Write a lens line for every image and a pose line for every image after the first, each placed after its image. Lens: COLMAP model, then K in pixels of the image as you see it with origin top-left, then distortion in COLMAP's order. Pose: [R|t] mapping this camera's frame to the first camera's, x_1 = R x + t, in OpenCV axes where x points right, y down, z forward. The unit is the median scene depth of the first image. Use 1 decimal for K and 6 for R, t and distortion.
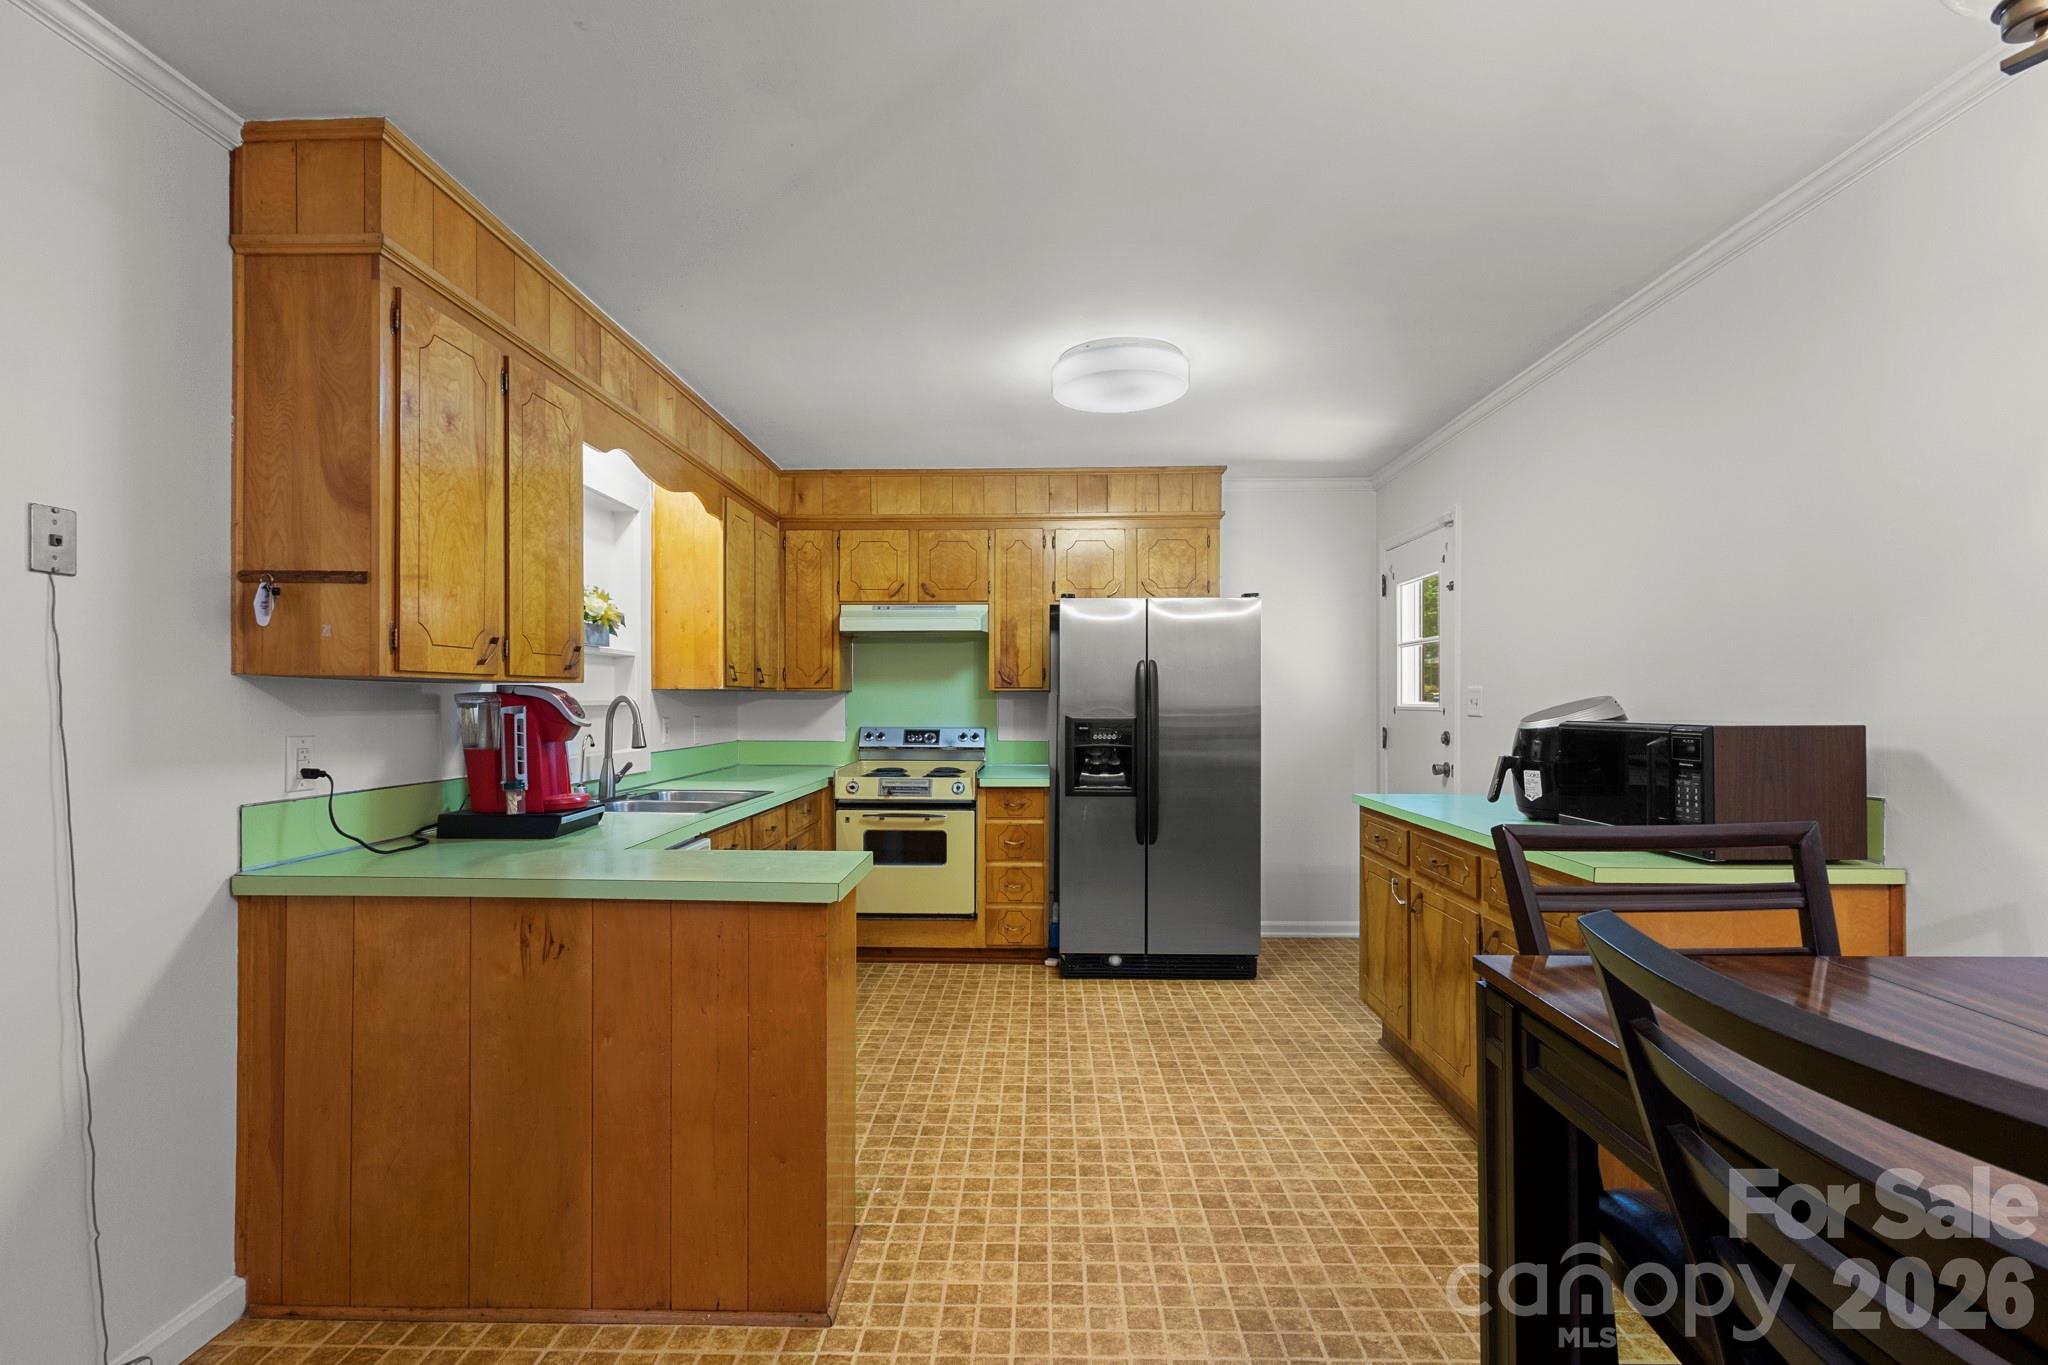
lens RADIAL K [[958.7, 0, 1013.0], [0, 958.7, 691.3], [0, 0, 1]] dist [0.002123, 0.004151]
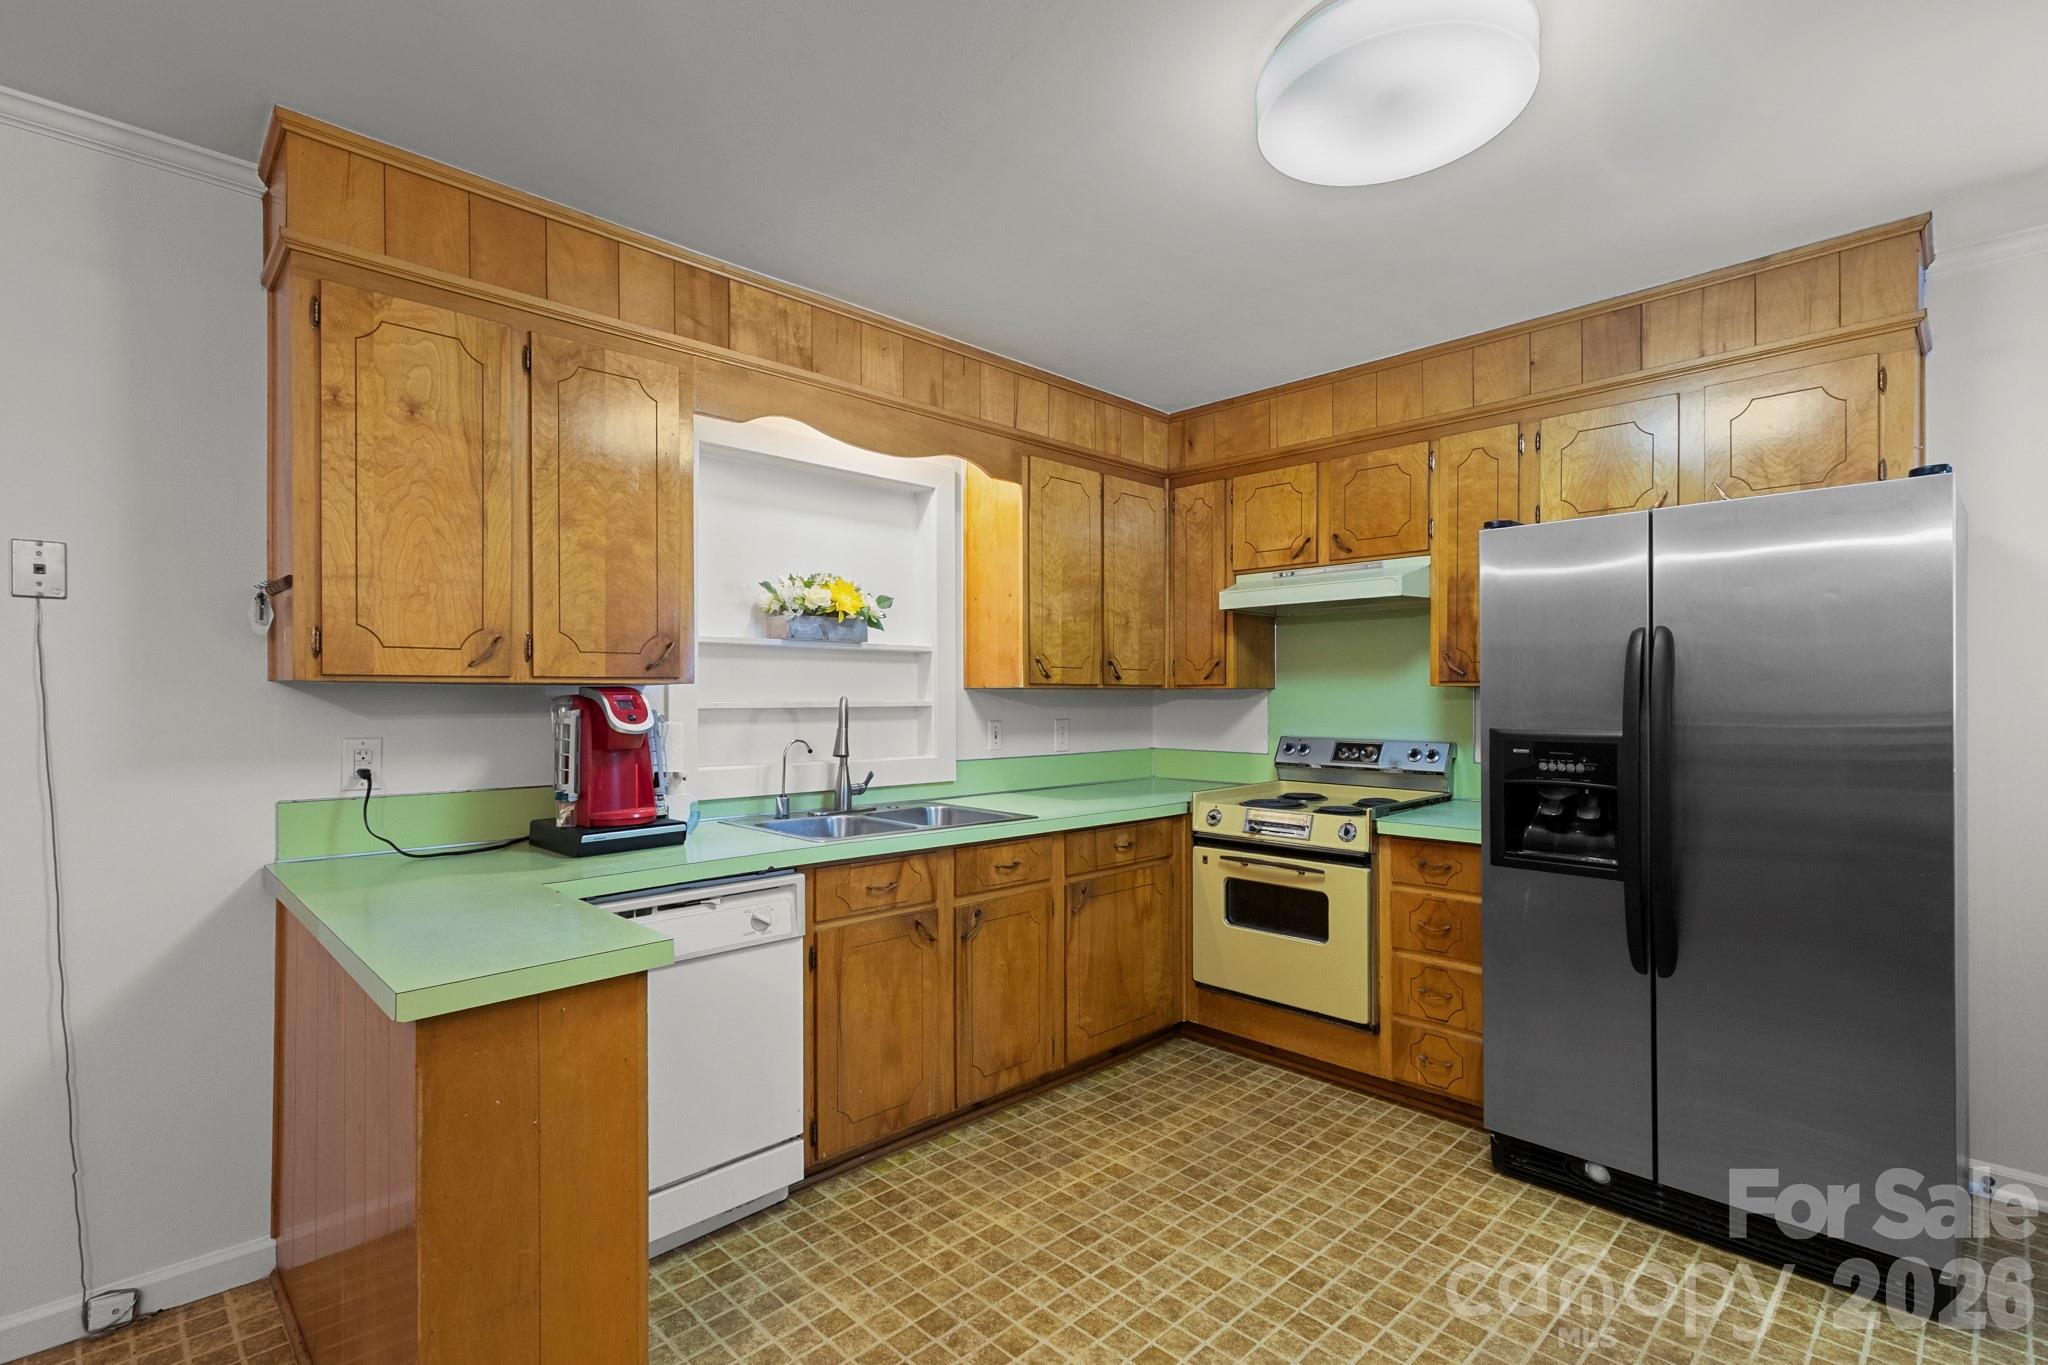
lens RADIAL K [[958.7, 0, 1013.0], [0, 958.7, 691.3], [0, 0, 1]] dist [0.002123, 0.004151]
pose [[0.718702, -0.004936, -0.695300, 0.254680], [0.007753, 0.999970, 0.000914, -0.000048], [0.695275, -0.006047, 0.718719, 0.373148]]
